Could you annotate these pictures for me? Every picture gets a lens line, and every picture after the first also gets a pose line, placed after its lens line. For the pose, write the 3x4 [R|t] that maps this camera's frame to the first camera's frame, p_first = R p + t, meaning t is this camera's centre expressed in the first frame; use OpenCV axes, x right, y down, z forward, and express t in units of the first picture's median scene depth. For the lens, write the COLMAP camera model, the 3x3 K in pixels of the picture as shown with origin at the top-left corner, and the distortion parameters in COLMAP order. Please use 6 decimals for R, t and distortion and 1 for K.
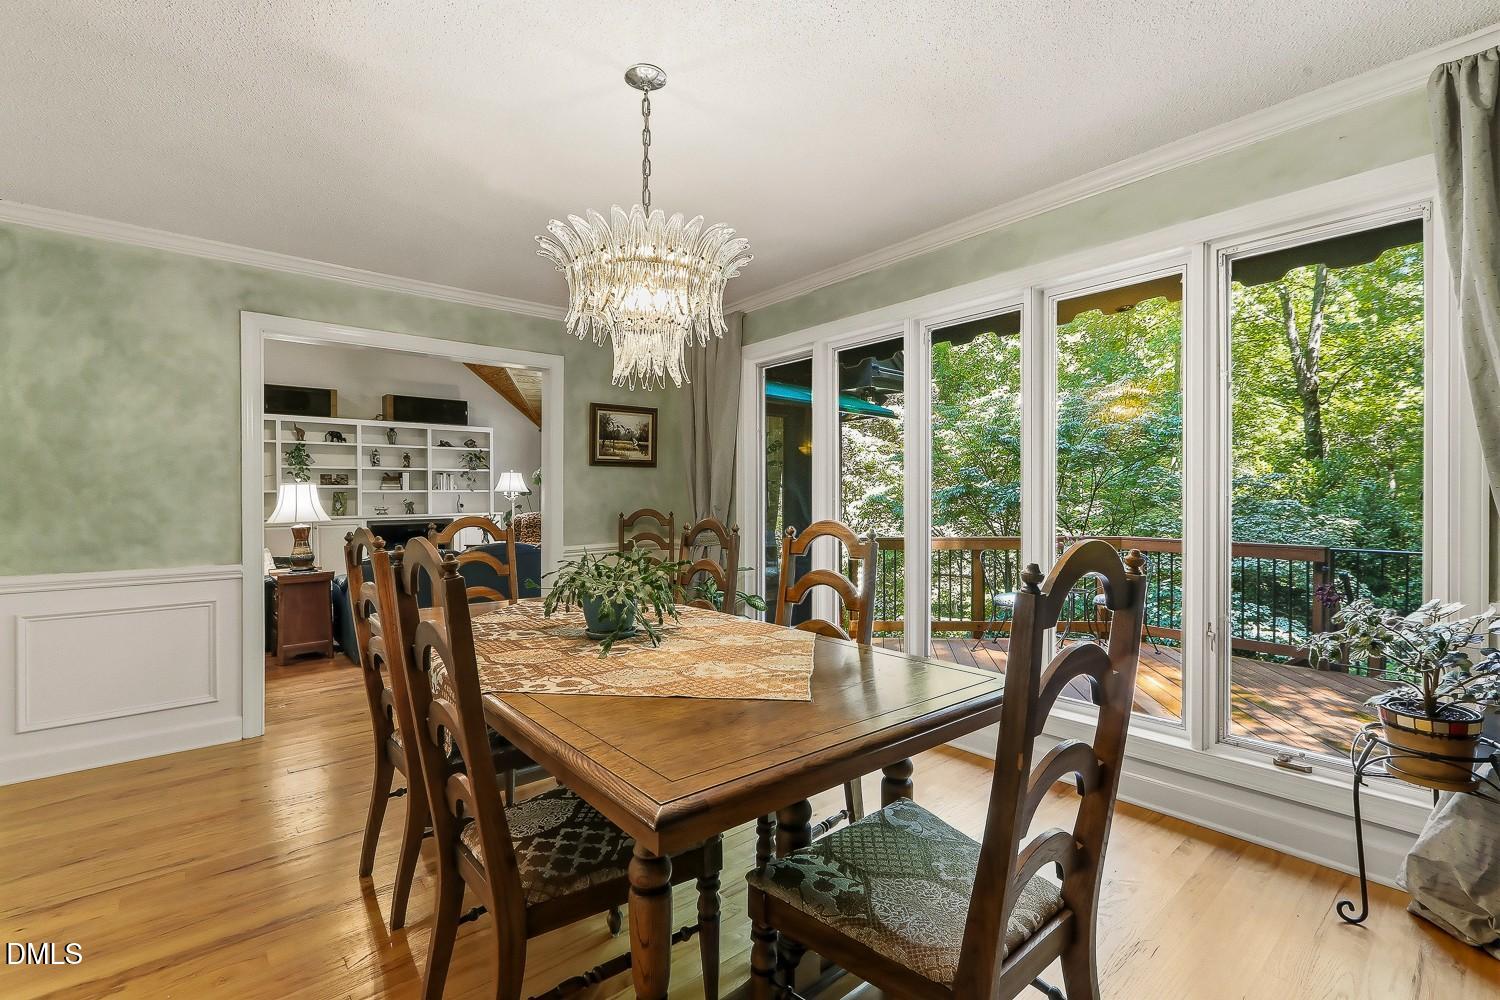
lens RADIAL K [[678.3, 0, 748.9], [0, 678.3, 497.4], [0, 0, 1]] dist [0.000553, 0.001977]
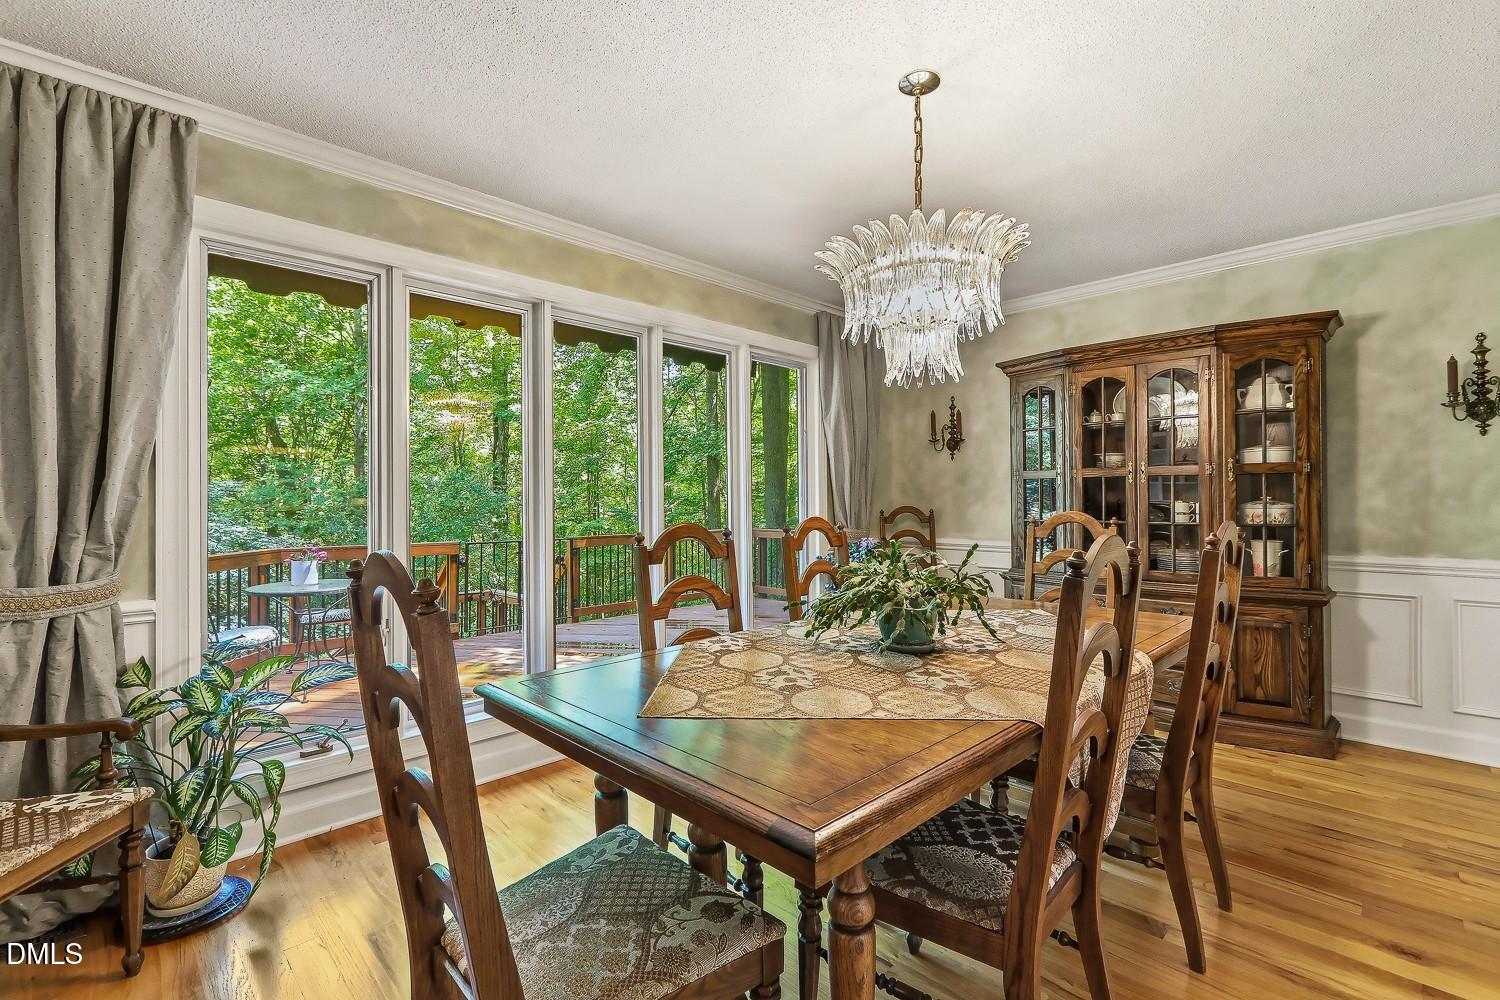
lens RADIAL K [[678.3, 0, 754.9], [0, 678.3, 506.5], [0, 0, 1]] dist [0.000553, 0.001977]
pose [[-0.054614, -0.001165, 0.998507, -0.963349], [0.002811, 0.999995, 0.001321, 0.012968], [-0.998504, 0.002879, -0.054610, 1.080019]]
